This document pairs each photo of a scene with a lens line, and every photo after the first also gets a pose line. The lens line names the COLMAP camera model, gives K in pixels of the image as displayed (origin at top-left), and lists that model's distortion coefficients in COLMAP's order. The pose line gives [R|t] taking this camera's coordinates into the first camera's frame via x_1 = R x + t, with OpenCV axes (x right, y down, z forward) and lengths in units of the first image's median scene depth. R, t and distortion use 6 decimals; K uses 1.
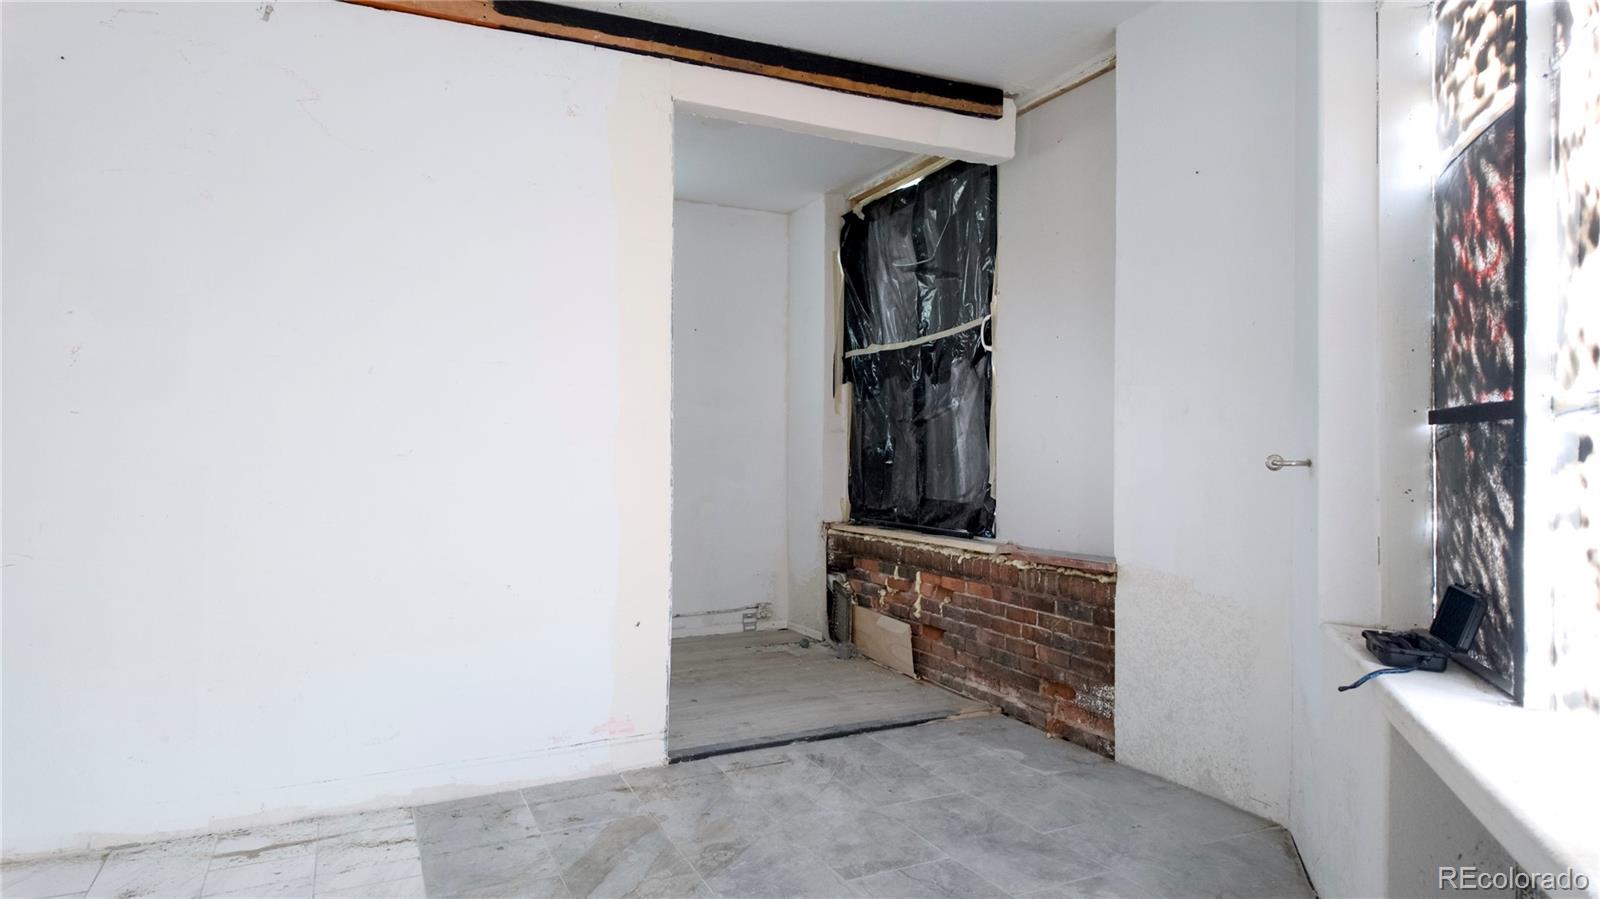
lens RADIAL K [[929.8, 0, 802.8], [0, 929.8, 448.2], [0, 0, 1]] dist [0.052699, -0.045158]
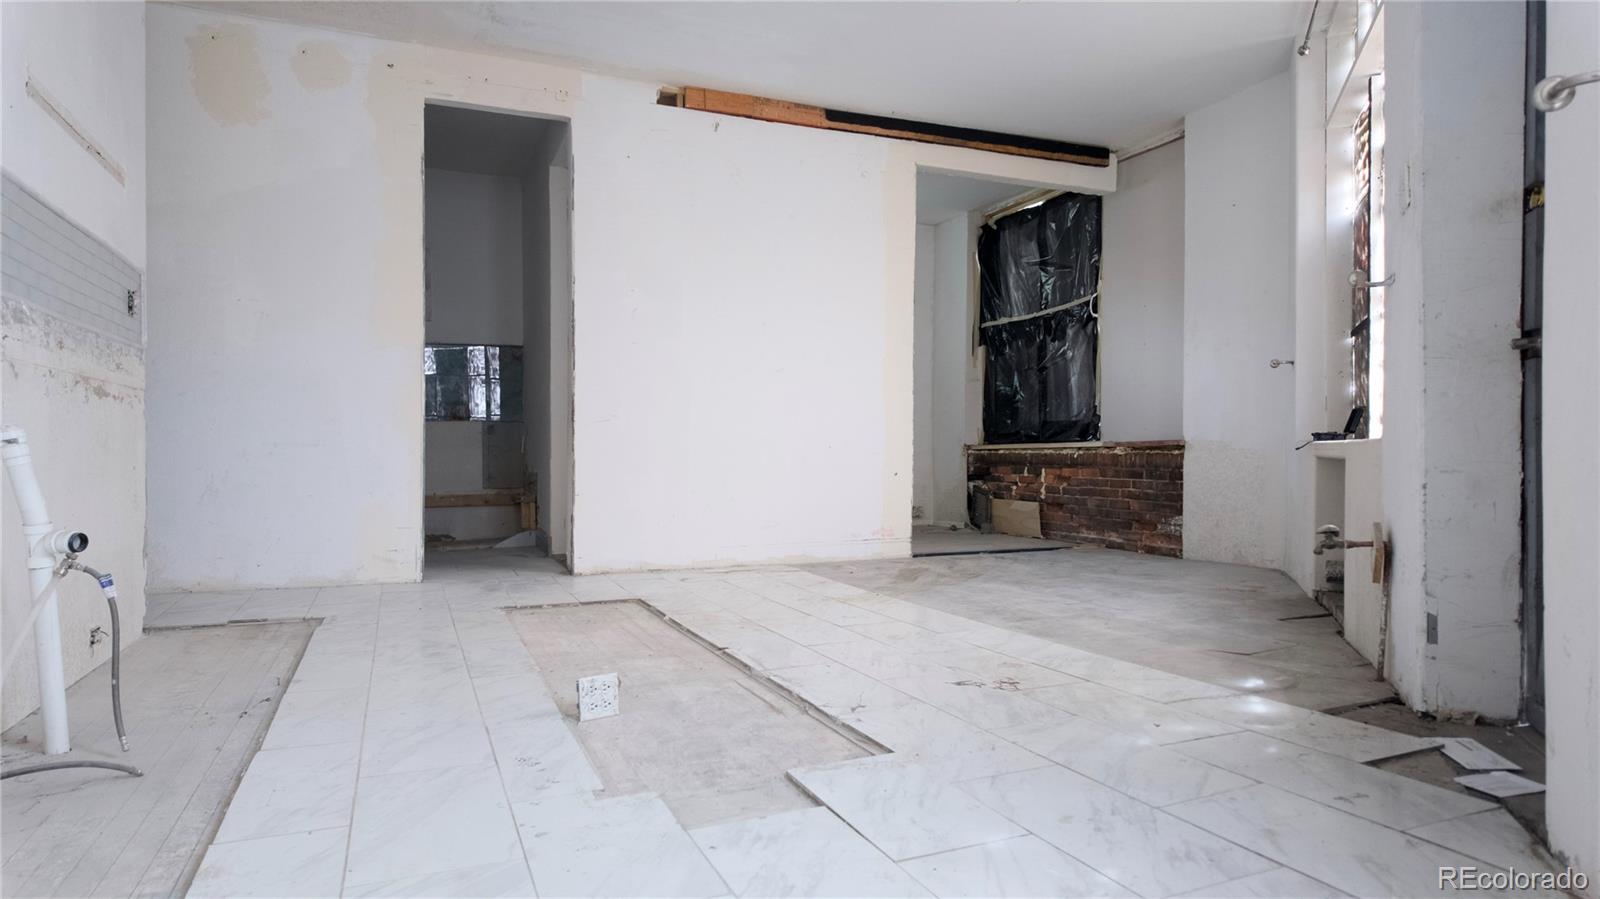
lens RADIAL K [[929.8, 0, 796.6], [0, 929.8, 448.5], [0, 0, 1]] dist [0.052699, -0.045158]
pose [[0.998795, 0.001168, -0.049069, -0.220672], [-0.001071, 0.999997, 0.002004, 0.111738], [0.049072, -0.001949, 0.998793, -0.566118]]
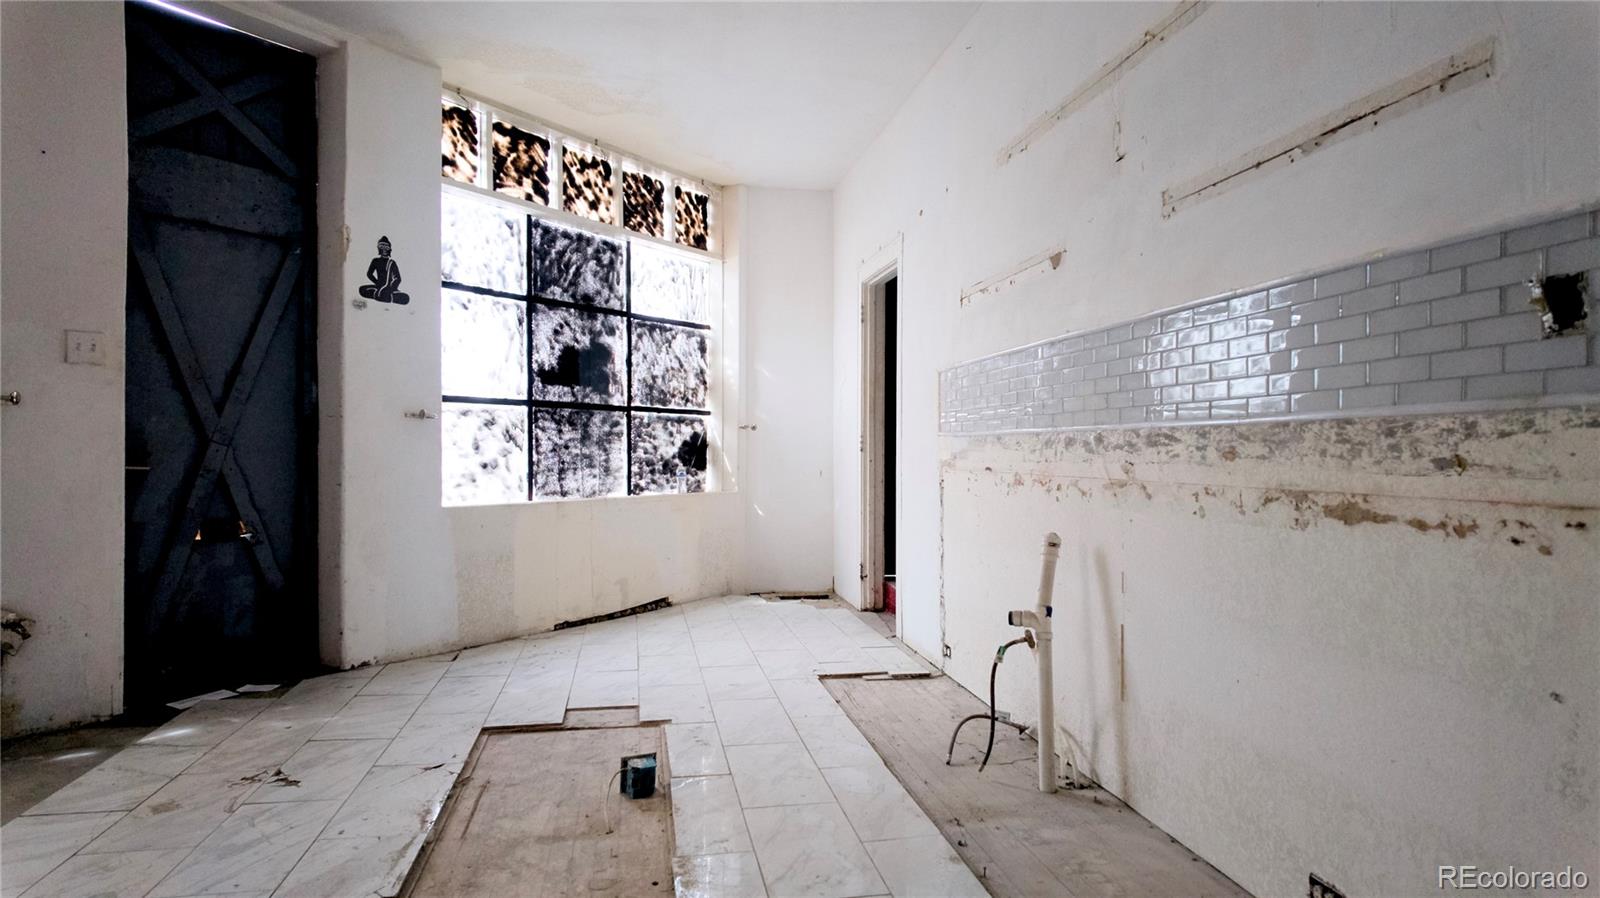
lens RADIAL K [[929.8, 0, 791.8], [0, 929.8, 450.3], [0, 0, 1]] dist [0.052699, -0.045158]
pose [[-0.963857, 0.000145, 0.266419, -0.639294], [-0.001691, 0.999976, -0.006659, 0.046444], [-0.266413, -0.006869, -0.963834, 0.582471]]
